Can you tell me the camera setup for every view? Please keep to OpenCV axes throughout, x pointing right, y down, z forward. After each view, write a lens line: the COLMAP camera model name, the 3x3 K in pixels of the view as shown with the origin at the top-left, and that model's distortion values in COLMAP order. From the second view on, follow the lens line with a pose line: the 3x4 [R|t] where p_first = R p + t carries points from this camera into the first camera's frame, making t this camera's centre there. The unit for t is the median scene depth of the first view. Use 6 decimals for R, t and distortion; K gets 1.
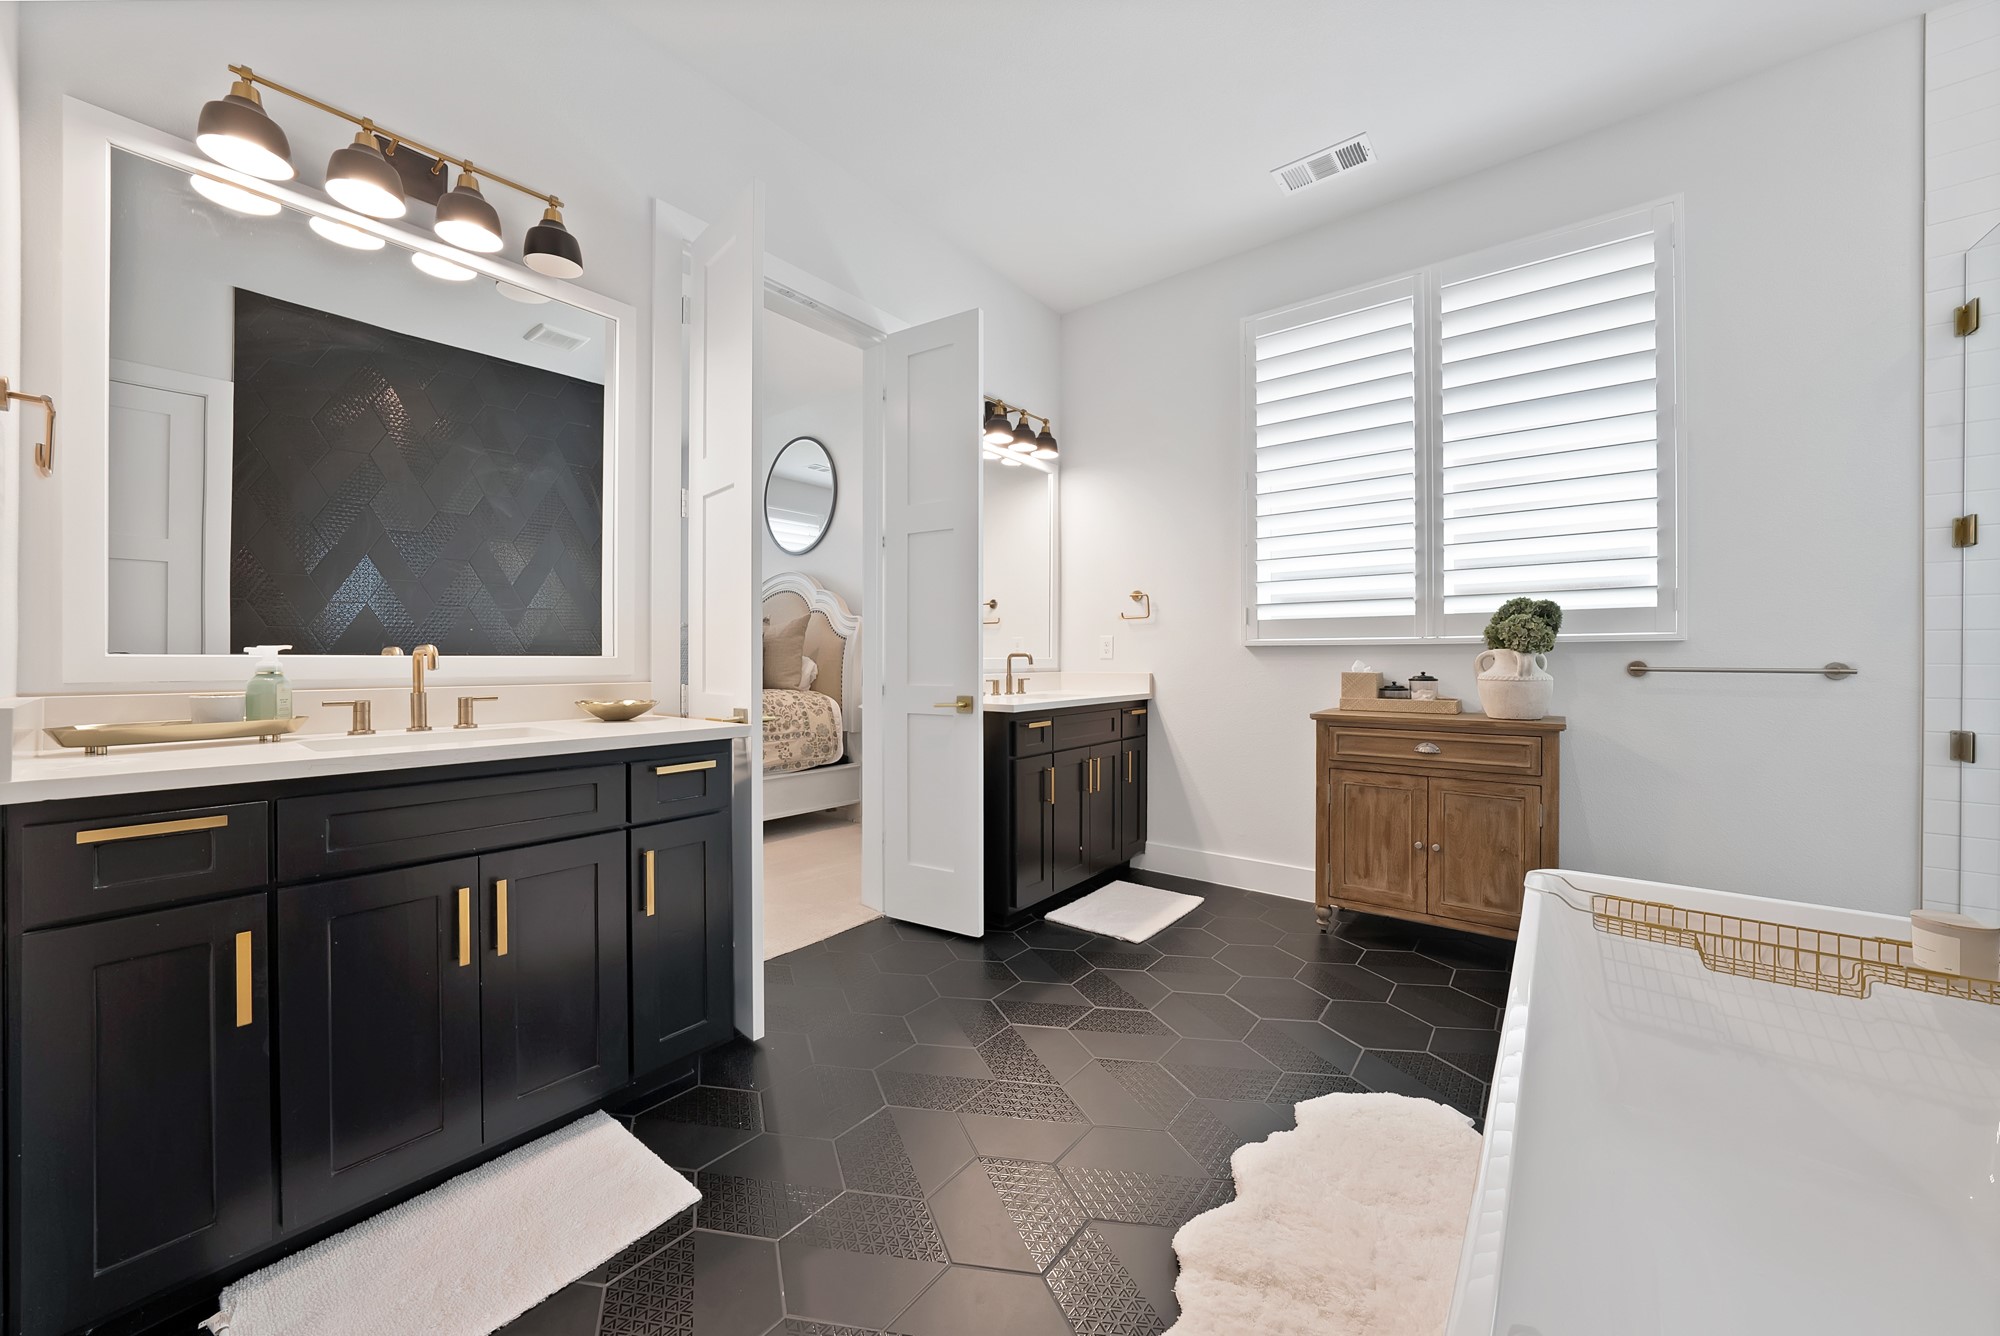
lens RADIAL K [[737.1, 0, 1001.8], [0, 737.1, 655.6], [0, 0, 1]] dist [0.059511, -0.000053]
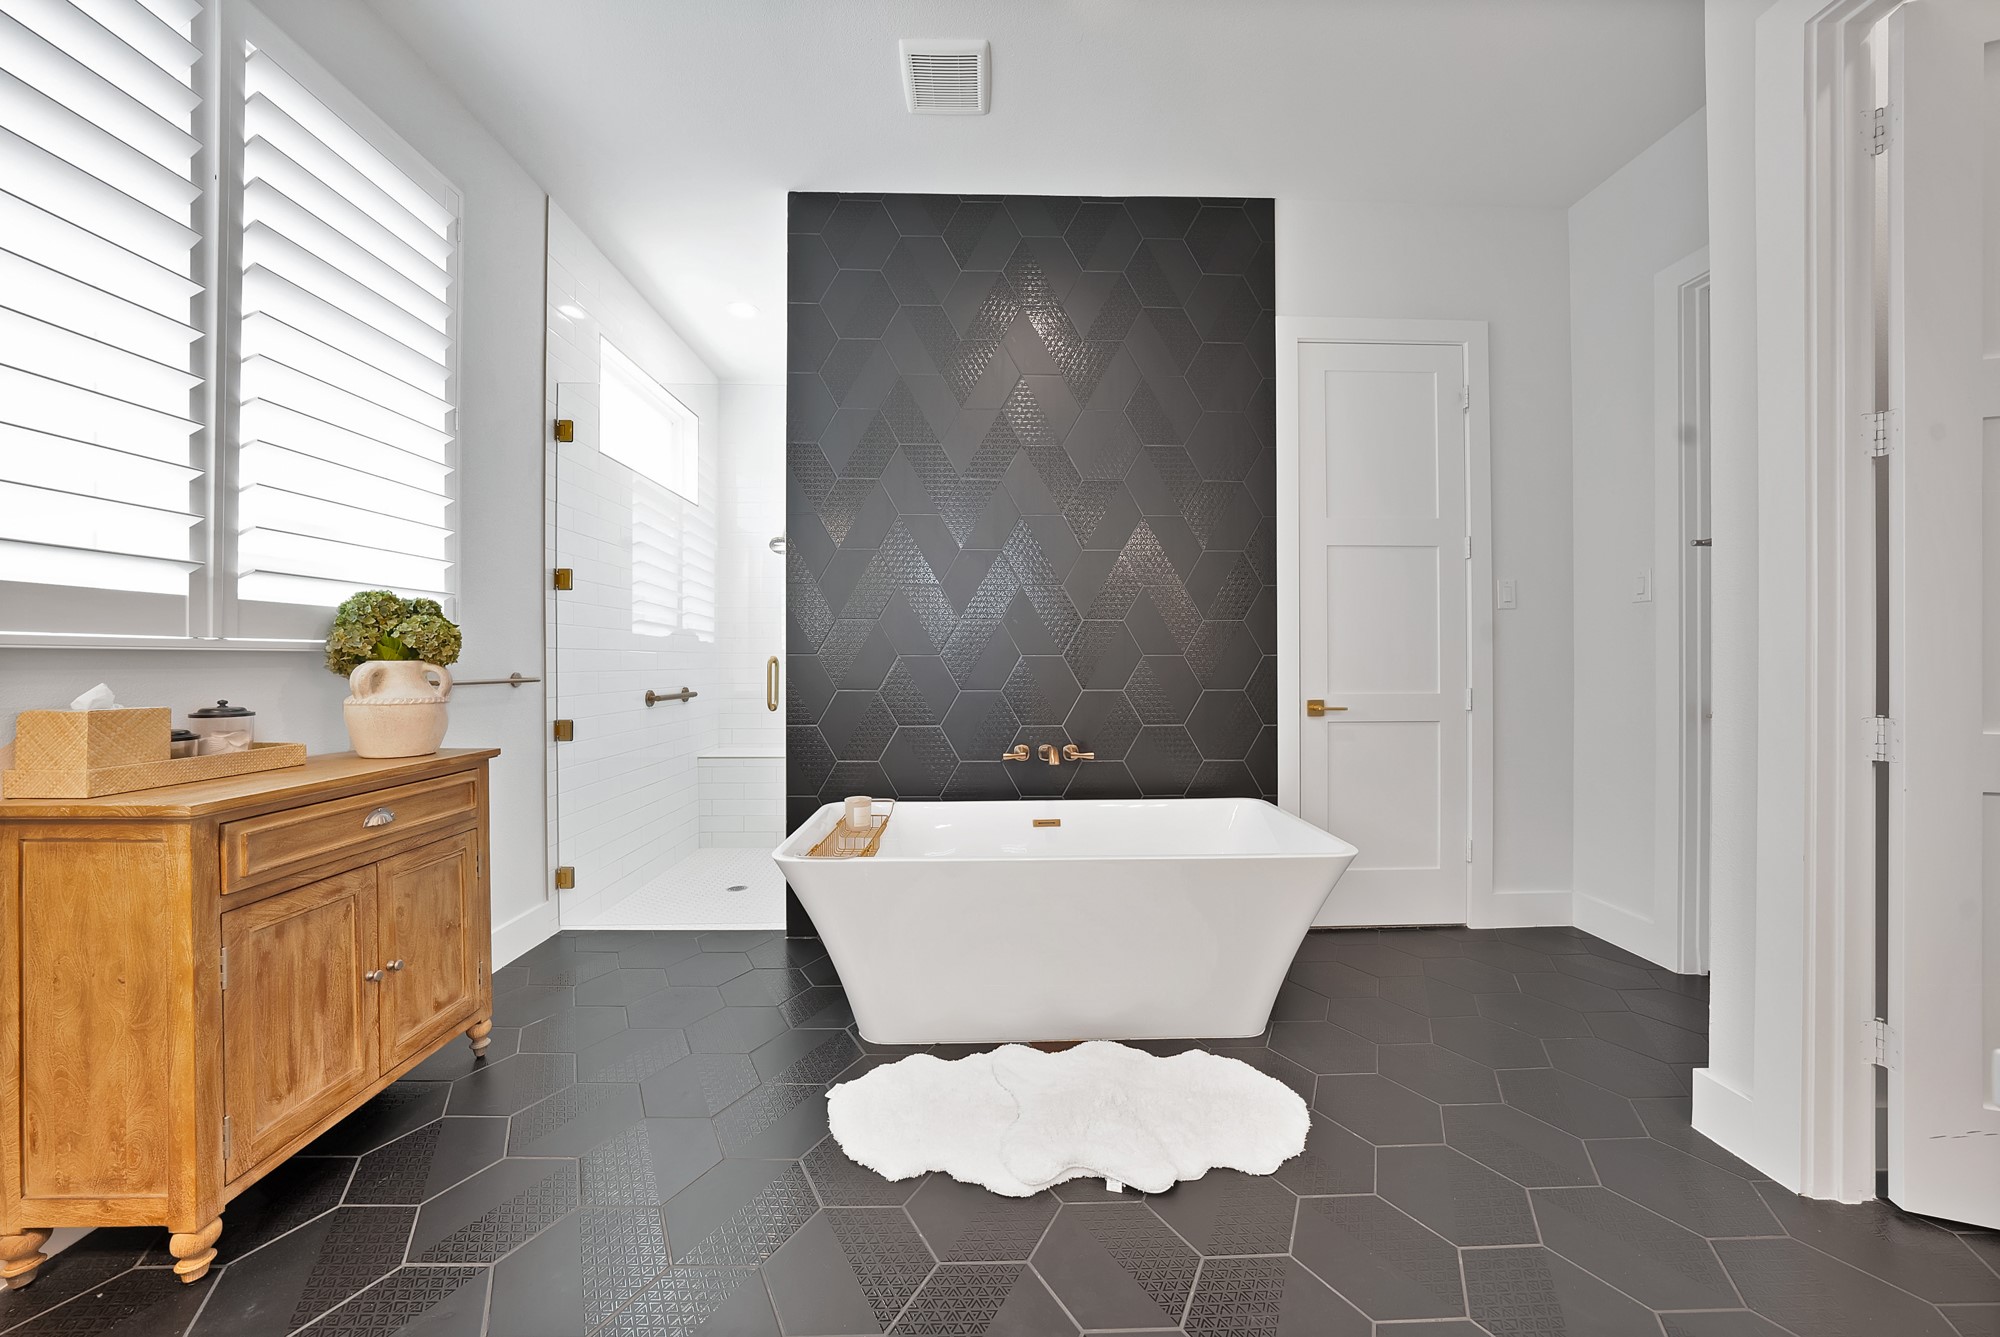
lens RADIAL K [[725.5, 0, 1007.9], [0, 725.5, 662.3], [0, 0, 1]] dist [-0.010333, 0.000320]
pose [[-0.634731, -0.001151, 0.772733, -0.227609], [0.002196, 0.999992, 0.003293, -0.007873], [-0.772730, 0.003787, -0.634723, 0.931497]]
